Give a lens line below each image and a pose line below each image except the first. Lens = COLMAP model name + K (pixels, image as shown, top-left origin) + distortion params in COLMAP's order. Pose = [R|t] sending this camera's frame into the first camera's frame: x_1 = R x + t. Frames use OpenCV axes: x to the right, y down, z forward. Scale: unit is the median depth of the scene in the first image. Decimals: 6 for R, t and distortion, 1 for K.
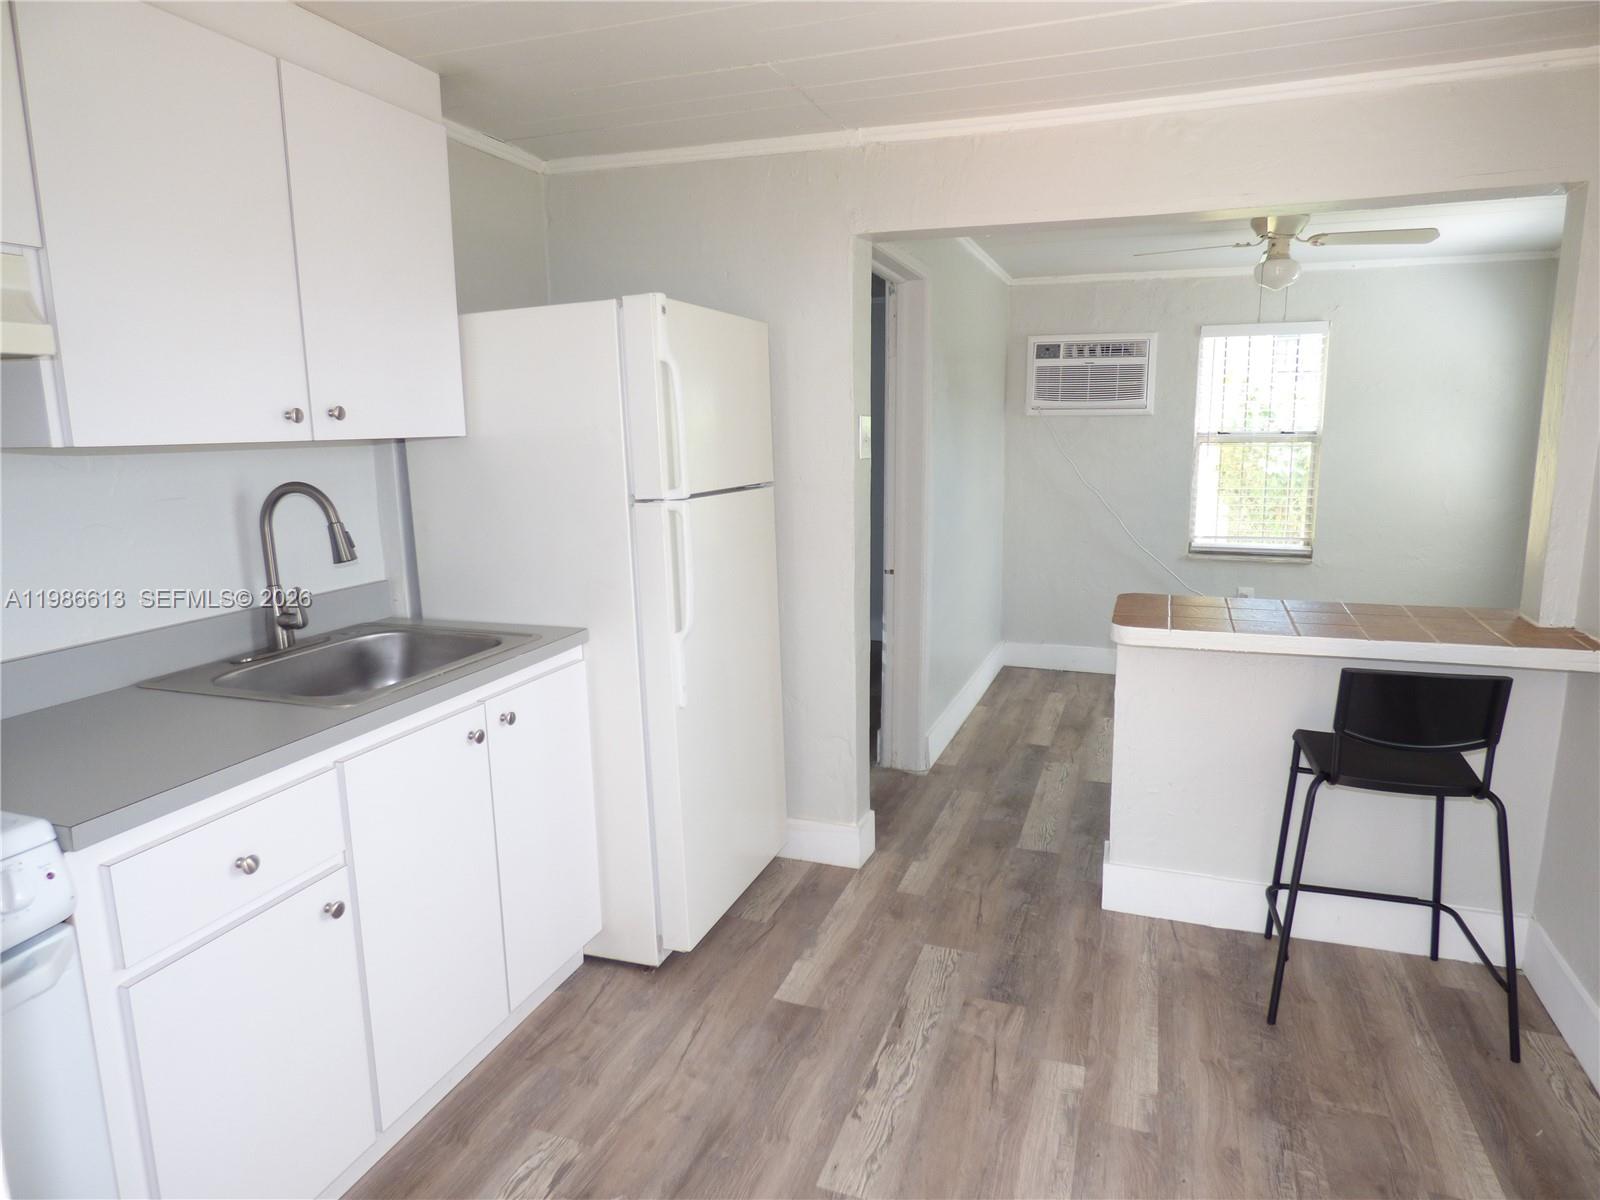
lens RADIAL K [[960.7, 0, 808.1], [0, 960.7, 594.1], [0, 0, 1]] dist [-0.006858, -0.004391]
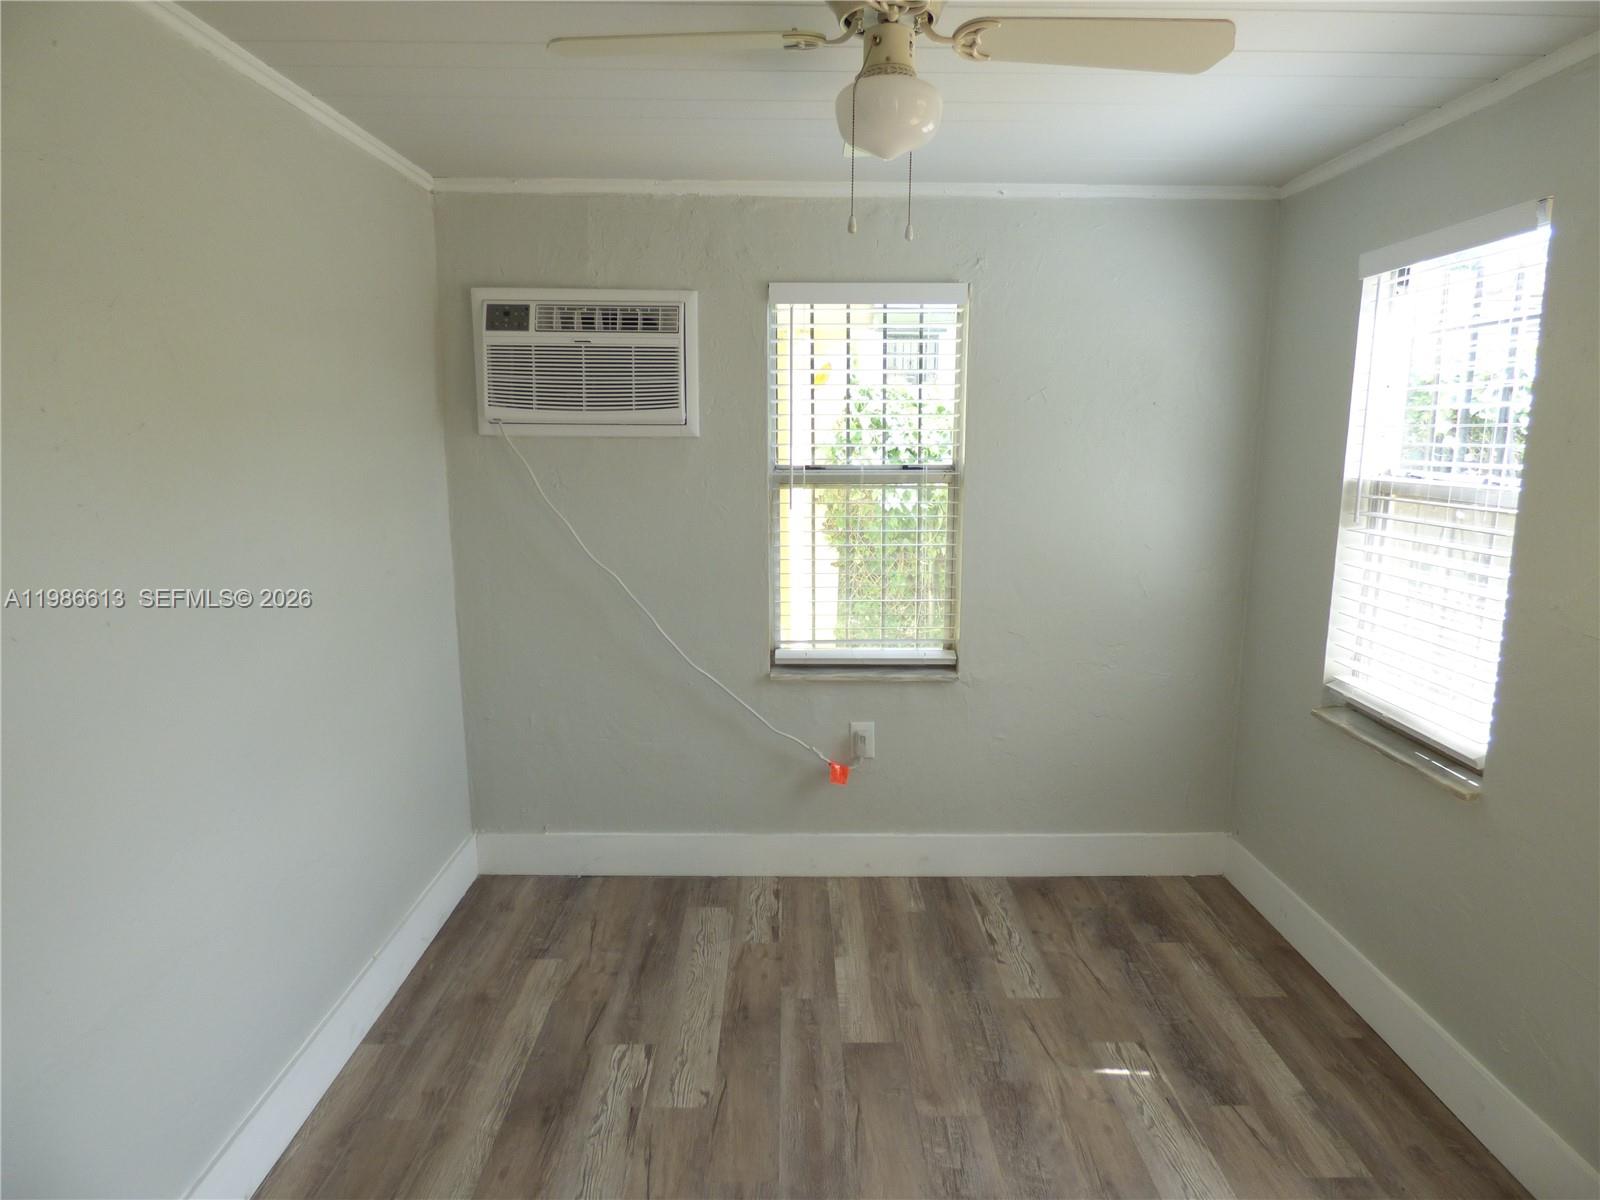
lens RADIAL K [[960.7, 0, 801.8], [0, 960.7, 602.1], [0, 0, 1]] dist [-0.006858, -0.004391]
pose [[0.935576, -0.056109, 0.348640, 0.207819], [0.050801, 0.998412, 0.024357, -0.097334], [-0.349453, -0.005076, 0.936940, 0.433911]]
